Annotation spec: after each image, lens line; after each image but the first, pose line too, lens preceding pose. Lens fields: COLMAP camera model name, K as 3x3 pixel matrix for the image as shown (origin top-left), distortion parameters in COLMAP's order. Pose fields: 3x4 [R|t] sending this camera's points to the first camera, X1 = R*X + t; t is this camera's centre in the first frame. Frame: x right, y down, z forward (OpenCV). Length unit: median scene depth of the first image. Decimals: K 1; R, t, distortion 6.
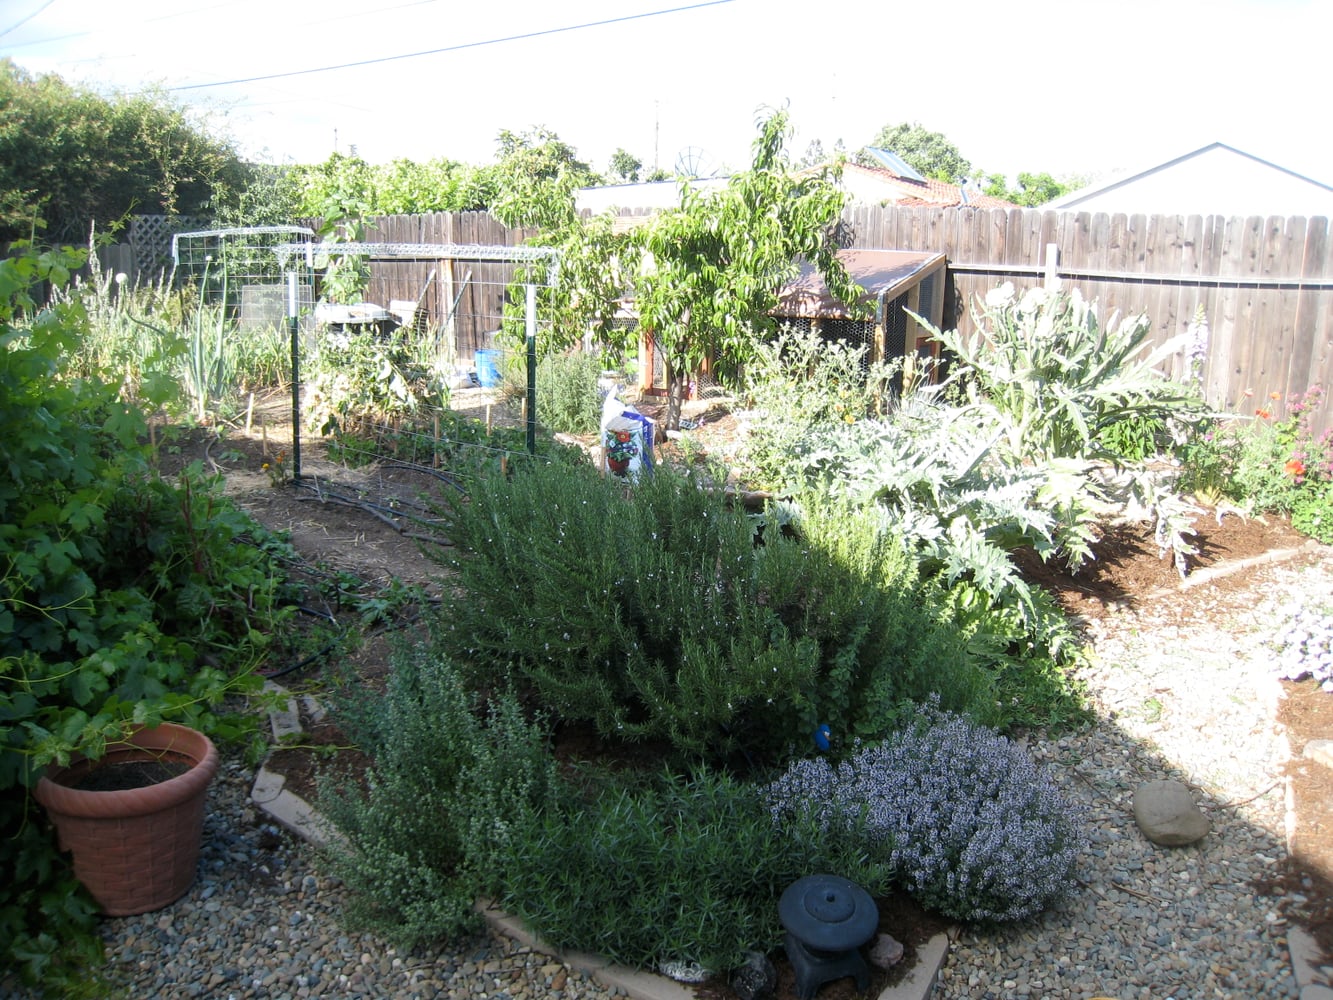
lens RADIAL K [[1148.8, 0, 666.5], [0, 1148.8, 500.0], [0, 0, 1]] dist [-0.130001, 0.120987]
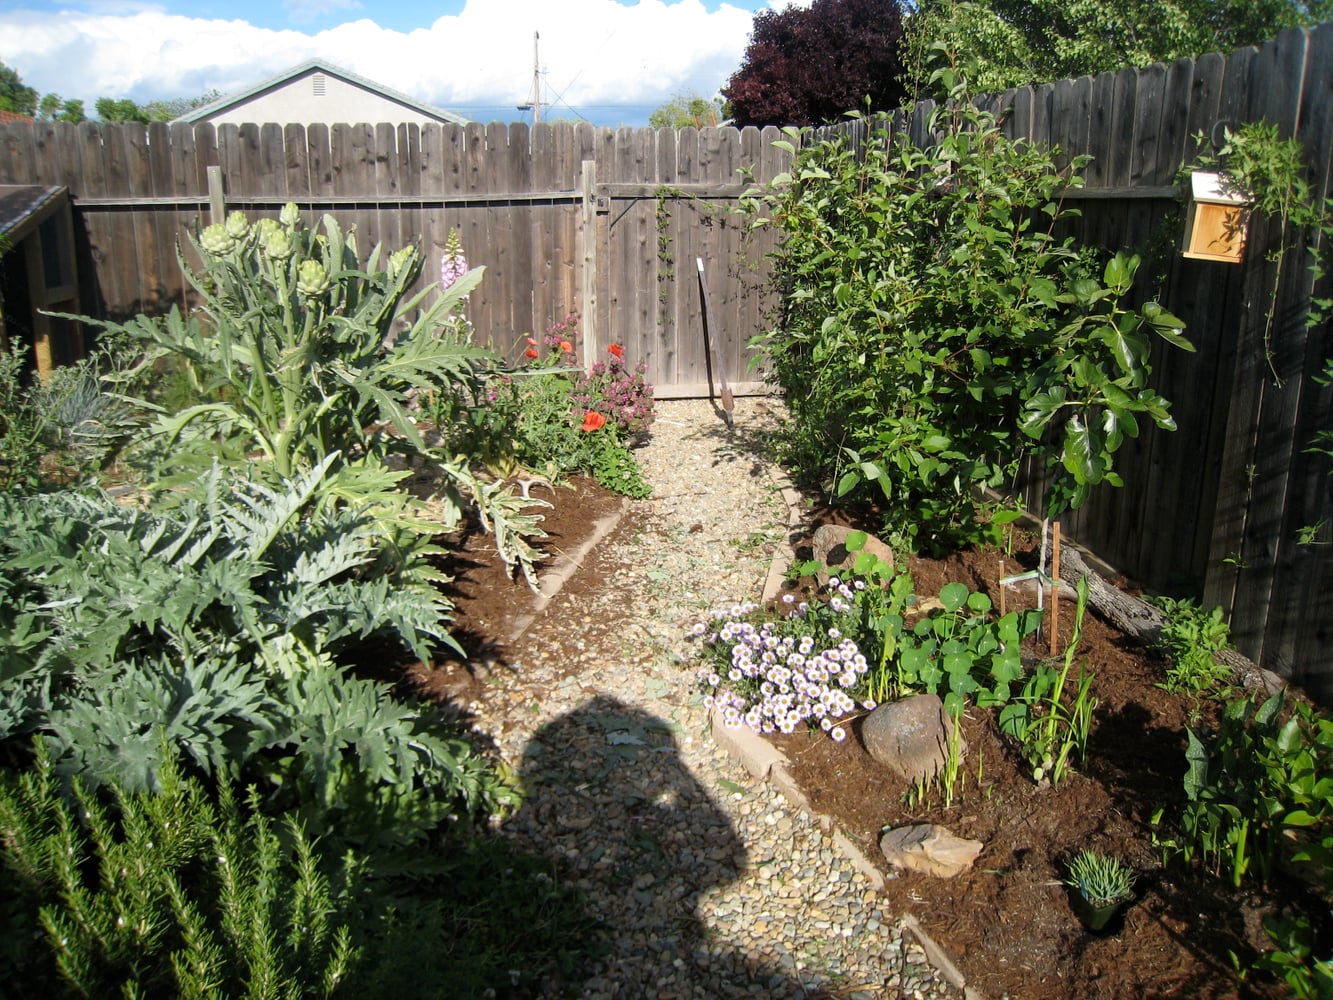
lens RADIAL K [[1148.8, 0, 666.5], [0, 1148.8, 500.0], [0, 0, 1]] dist [-0.130001, 0.120987]
pose [[0.735477, -0.197857, 0.648017, 0.025735], [0.161892, 0.980027, 0.115487, -0.042541], [-0.657924, 0.019971, 0.752819, 0.233124]]
